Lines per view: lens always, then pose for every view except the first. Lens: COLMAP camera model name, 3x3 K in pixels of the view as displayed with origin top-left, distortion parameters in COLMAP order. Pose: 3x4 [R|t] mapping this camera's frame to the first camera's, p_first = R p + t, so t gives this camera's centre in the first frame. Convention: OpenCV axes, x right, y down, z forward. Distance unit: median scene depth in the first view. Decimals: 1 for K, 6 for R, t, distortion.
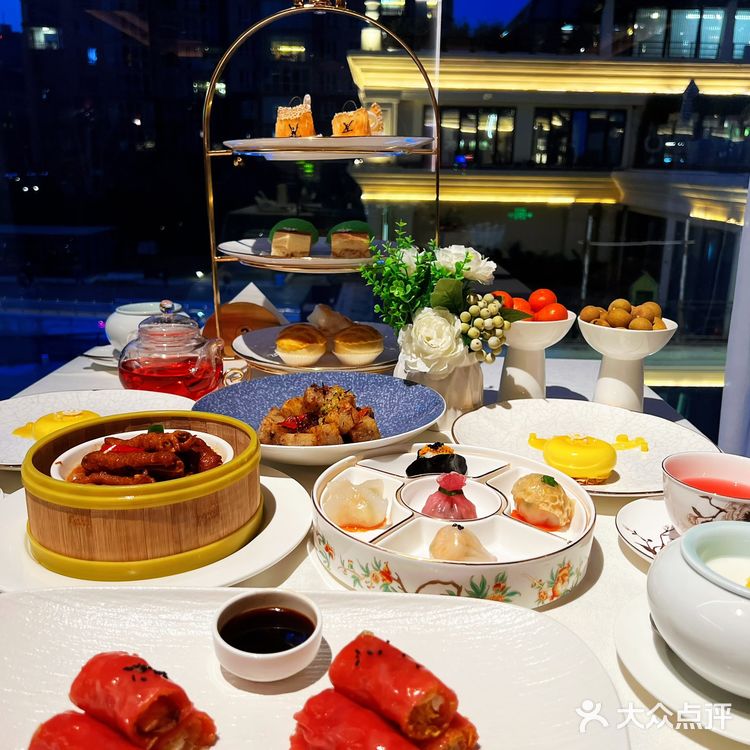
lens RADIAL K [[776.9, 0, 388.9], [0, 776.9, 377.6], [0, 0, 1]] dist [0.238942, -0.849996]
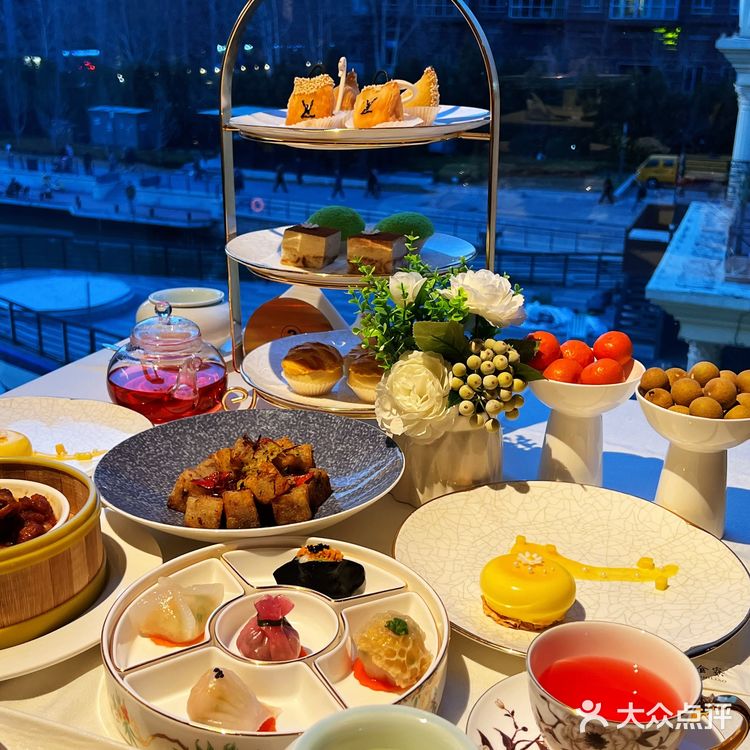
lens RADIAL K [[1028.2, 0, 375.0], [0, 1028.2, 375.0], [0, 0, 1]] dist [0.217021, -0.718471]
pose [[0.930768, 0.116315, -0.346614, 0.364511], [-0.096511, 0.992583, 0.073922, -0.136661], [0.352642, -0.035352, 0.935090, 0.025053]]
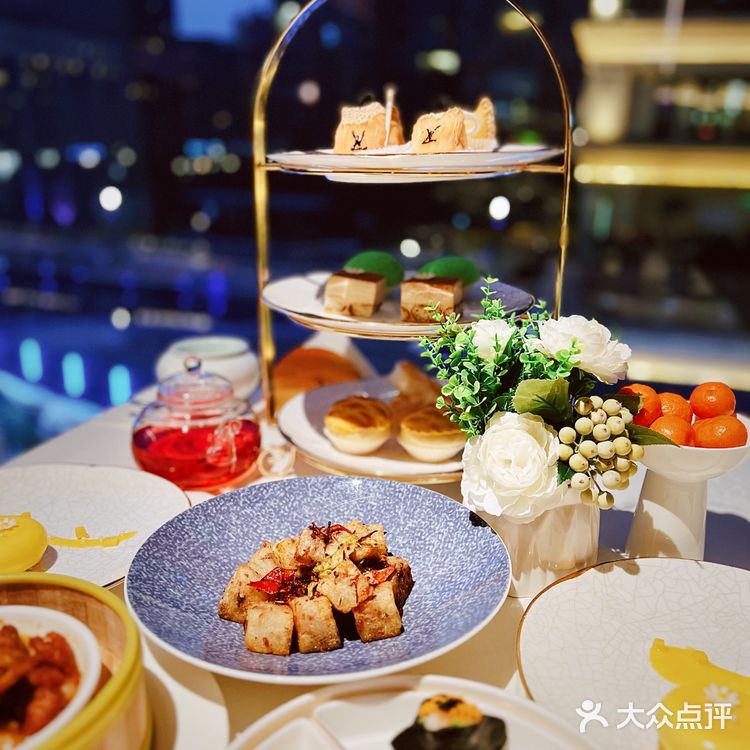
lens RADIAL K [[763.4, 0, 375.0], [0, 763.4, 375.0], [0, 0, 1]] dist [0.119612, -0.285260]
pose [[0.957546, 0.088000, -0.274519, 0.113306], [-0.078420, 0.995872, 0.045701, -0.140859], [0.277408, -0.022233, 0.960495, 0.344256]]
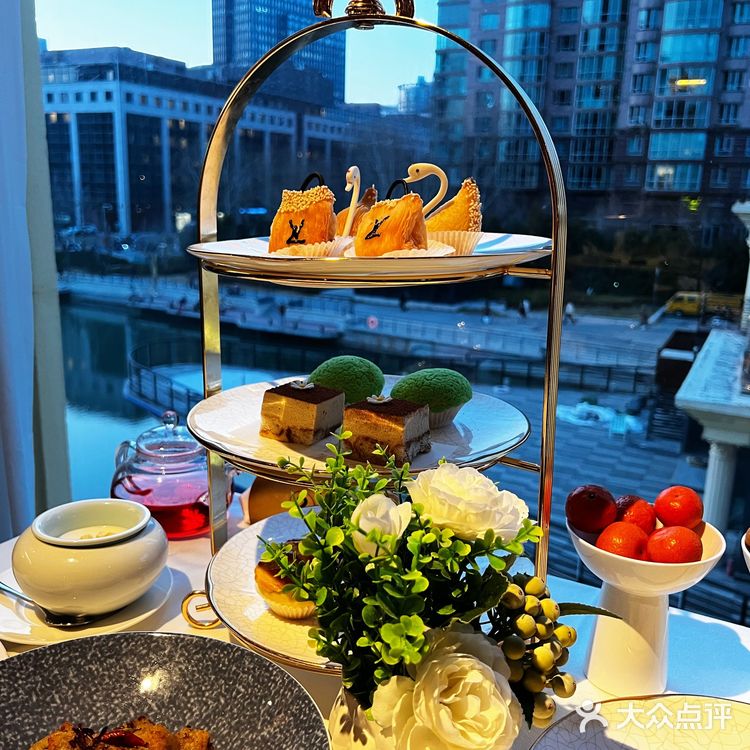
lens RADIAL K [[763.4, 0, 375.0], [0, 763.4, 375.0], [0, 0, 1]] dist [0.119612, -0.285260]
pose [[0.881608, 0.115685, -0.457586, 0.215432], [-0.133293, 0.991057, -0.006254, -0.225760], [0.452770, 0.066506, 0.889143, 0.565175]]
